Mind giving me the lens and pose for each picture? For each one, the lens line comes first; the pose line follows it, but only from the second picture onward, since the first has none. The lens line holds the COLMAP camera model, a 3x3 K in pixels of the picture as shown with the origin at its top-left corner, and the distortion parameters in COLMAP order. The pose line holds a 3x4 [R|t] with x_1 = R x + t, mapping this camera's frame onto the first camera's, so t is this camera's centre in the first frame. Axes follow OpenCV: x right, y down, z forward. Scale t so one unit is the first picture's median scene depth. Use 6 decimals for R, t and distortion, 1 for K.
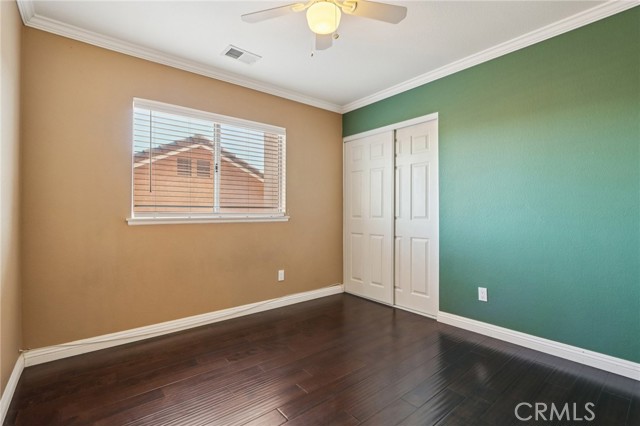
lens RADIAL K [[299.8, 0, 320.0], [0, 299.8, 213.0], [0, 0, 1]] dist [-0.004034, -0.000728]
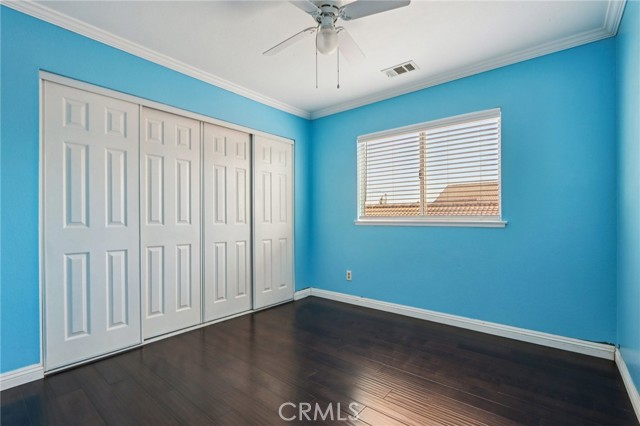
lens RADIAL K [[299.8, 0, 320.0], [0, 299.8, 213.0], [0, 0, 1]] dist [-0.004034, -0.000728]
pose [[0.195775, -0.007826, -0.980618, 0.700014], [0.005587, 0.999961, -0.006865, -0.009634], [0.980633, -0.004135, 0.195811, 0.502136]]
